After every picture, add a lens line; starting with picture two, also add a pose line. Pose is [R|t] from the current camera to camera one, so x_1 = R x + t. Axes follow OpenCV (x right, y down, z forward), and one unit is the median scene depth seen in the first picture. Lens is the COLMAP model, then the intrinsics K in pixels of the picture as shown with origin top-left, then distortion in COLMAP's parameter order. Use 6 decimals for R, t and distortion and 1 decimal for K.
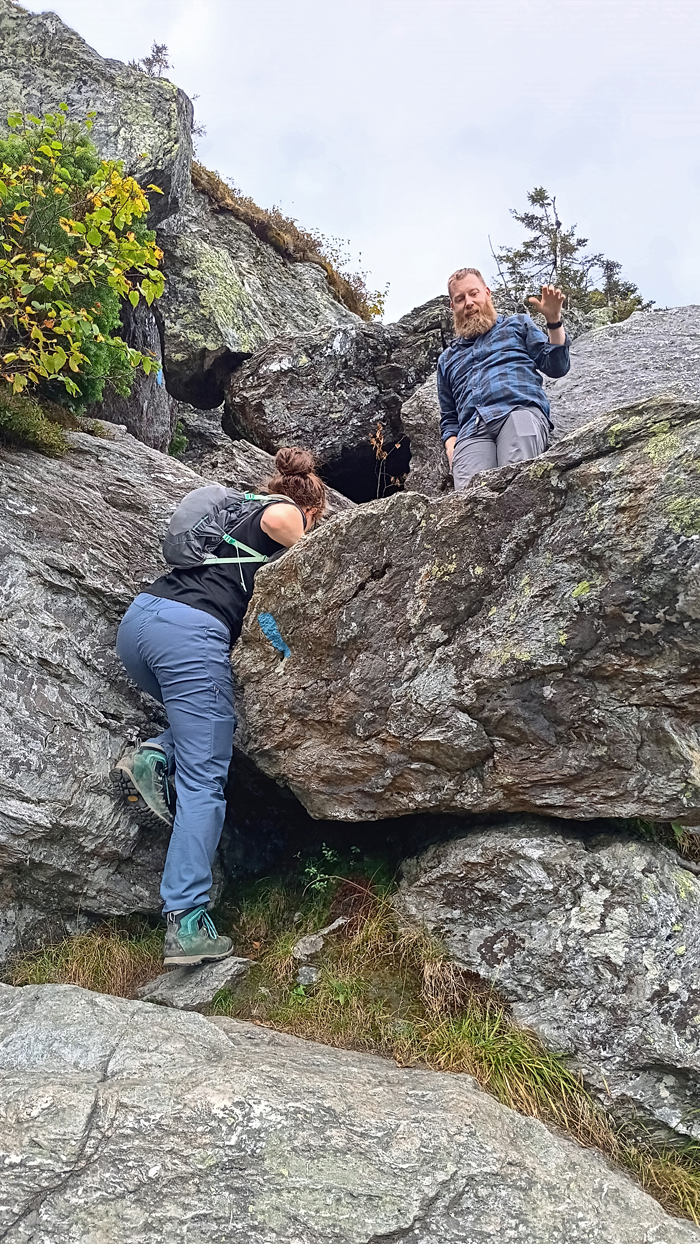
lens RADIAL K [[960.5, 0, 353.4], [0, 960.5, 620.1], [0, 0, 1]] dist [-0.003406, -0.020049]
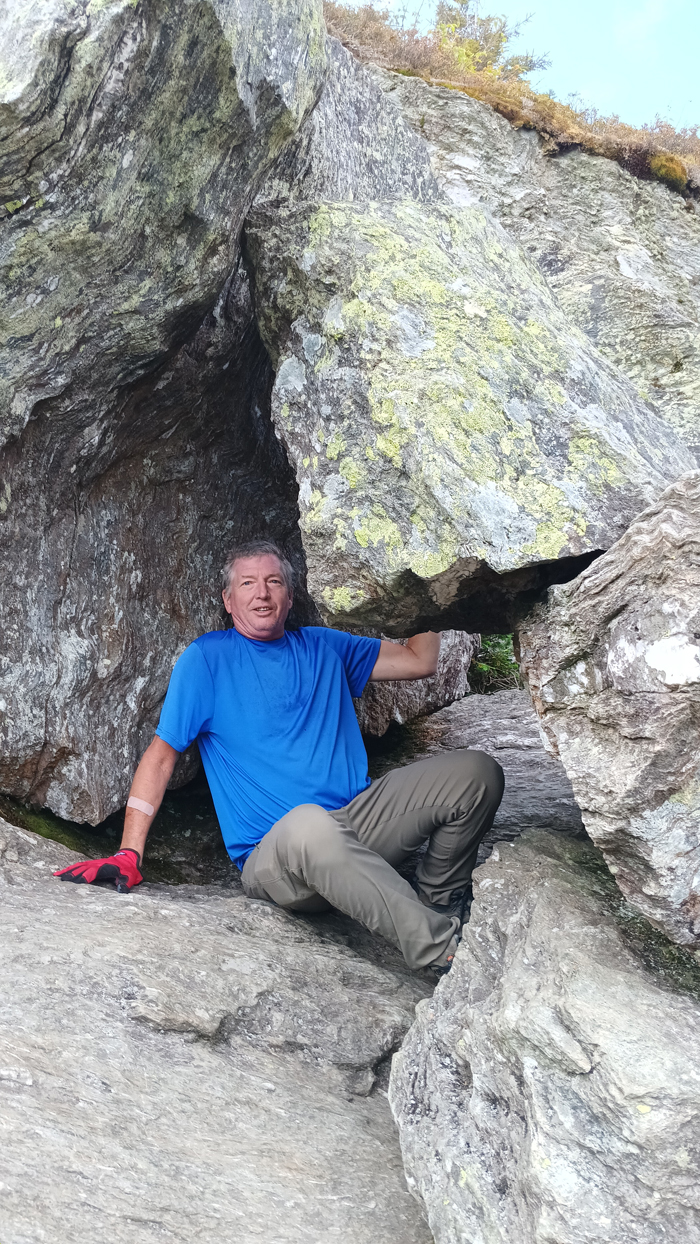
lens RADIAL K [[960.5, 0, 351.7], [0, 960.5, 627.5], [0, 0, 1]] dist [-0.003406, -0.020049]
pose [[0.887440, -0.114511, -0.446472, -0.045012], [0.120834, 0.992568, -0.014395, -0.259108], [0.444803, -0.041174, 0.894682, 0.725398]]
